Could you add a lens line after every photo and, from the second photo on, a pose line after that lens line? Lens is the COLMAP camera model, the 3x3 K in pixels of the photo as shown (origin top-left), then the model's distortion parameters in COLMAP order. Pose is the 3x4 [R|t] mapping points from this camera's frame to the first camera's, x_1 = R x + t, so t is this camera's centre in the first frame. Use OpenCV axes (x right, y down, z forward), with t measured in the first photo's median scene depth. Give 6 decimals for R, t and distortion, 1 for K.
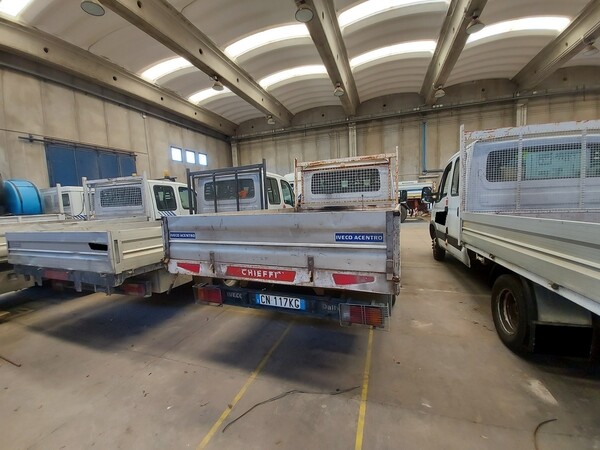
lens RADIAL K [[237.1, 0, 305.0], [0, 237.1, 226.2], [0, 0, 1]] dist [-0.000602, -0.011164]
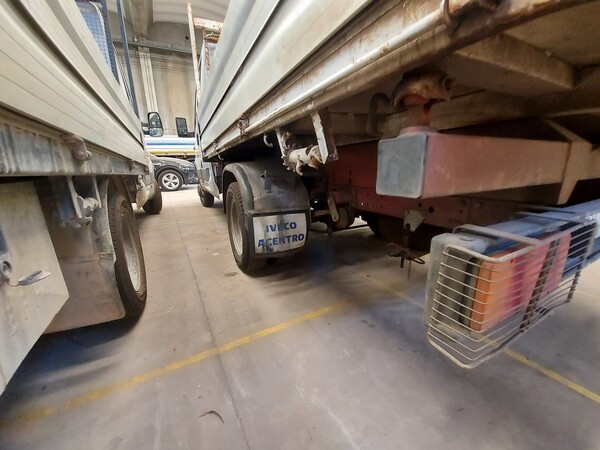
lens RADIAL K [[237.1, 0, 299.2], [0, 237.1, 229.0], [0, 0, 1]] dist [-0.000602, -0.011164]
pose [[0.672866, -0.161739, 0.721867, -0.146261], [0.066857, 0.985109, 0.158401, 0.048892], [-0.736737, -0.058321, 0.673659, 0.230445]]
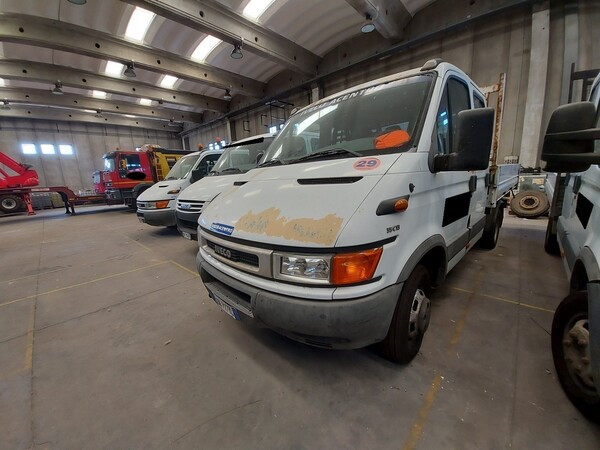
lens RADIAL K [[237.1, 0, 301.4], [0, 237.1, 227.2], [0, 0, 1]] dist [-0.000602, -0.011164]
pose [[-0.911440, 0.007497, 0.411366, 0.078317], [0.133815, 0.950876, 0.279156, -0.076919], [-0.389065, 0.309481, -0.867669, 0.835278]]
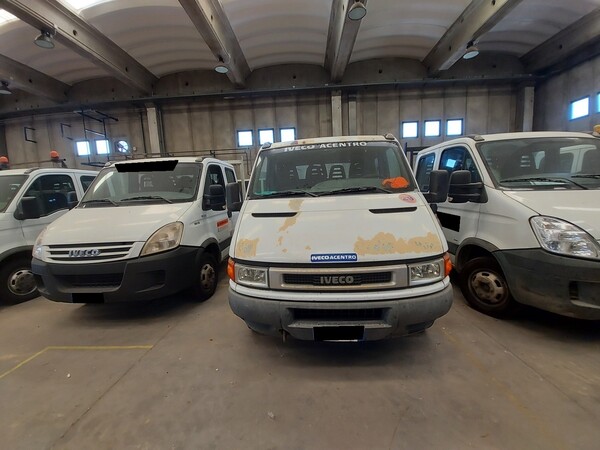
lens RADIAL K [[237.1, 0, 301.0], [0, 237.1, 227.9], [0, 0, 1]] dist [-0.000602, -0.011164]
pose [[-0.951134, 0.127615, -0.281172, 0.248394], [0.058418, 0.968524, 0.241969, -0.098746], [0.303201, 0.213719, -0.928651, 0.858458]]
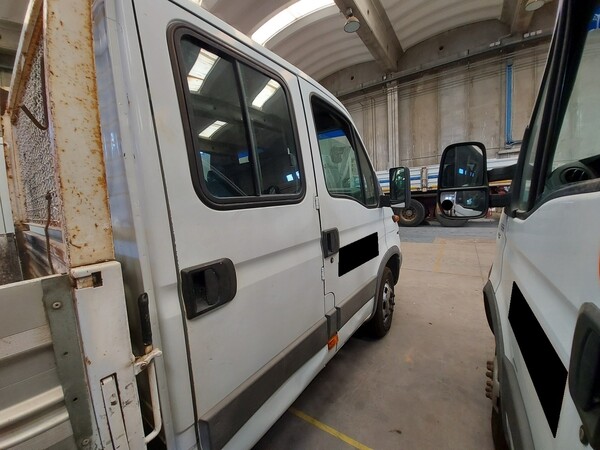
lens RADIAL K [[237.1, 0, 302.8], [0, 237.1, 227.6], [0, 0, 1]] dist [-0.000602, -0.011164]
pose [[0.965860, 0.009967, -0.258874, 0.217287], [0.001431, 0.999039, 0.043800, -0.048886], [0.259062, -0.042675, 0.964917, 0.379070]]
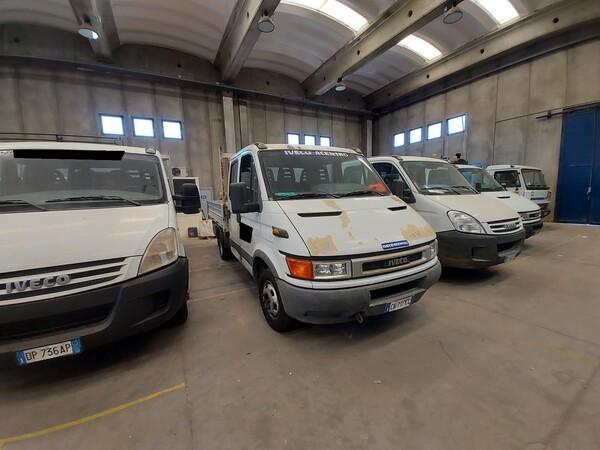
lens RADIAL K [[237.1, 0, 298.0], [0, 237.1, 227.0], [0, 0, 1]] dist [-0.000602, -0.011164]
pose [[-0.668573, 0.169831, -0.723994, 0.385992], [-0.012947, 0.970767, 0.239673, -0.102942], [0.743534, 0.169612, -0.646830, 0.790672]]
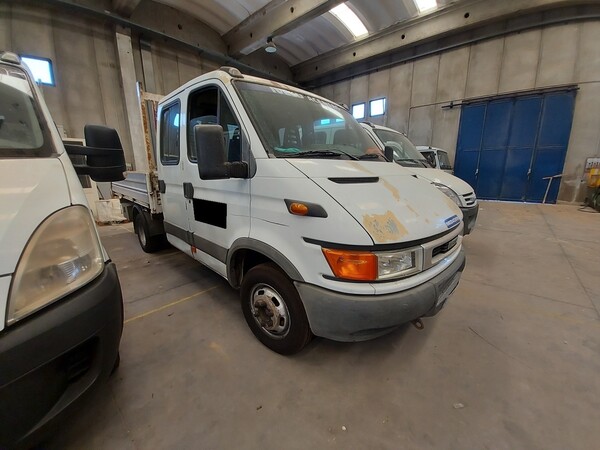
lens RADIAL K [[237.1, 0, 297.1], [0, 237.1, 227.1], [0, 0, 1]] dist [-0.000602, -0.011164]
pose [[-0.385283, 0.258805, -0.885764, 0.362458], [-0.071602, 0.948589, 0.308306, -0.077106], [0.920017, 0.182207, -0.346944, 0.685710]]
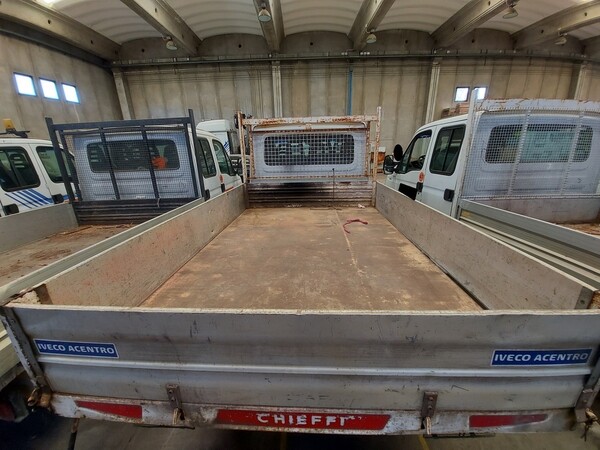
lens RADIAL K [[237.1, 0, 299.5], [0, 237.1, 225.6], [0, 0, 1]] dist [-0.000602, -0.011164]
pose [[0.947414, -0.081693, 0.309406, -0.054957], [0.017320, 0.978539, 0.205331, -0.047765], [-0.319540, -0.189174, 0.928497, 0.114339]]
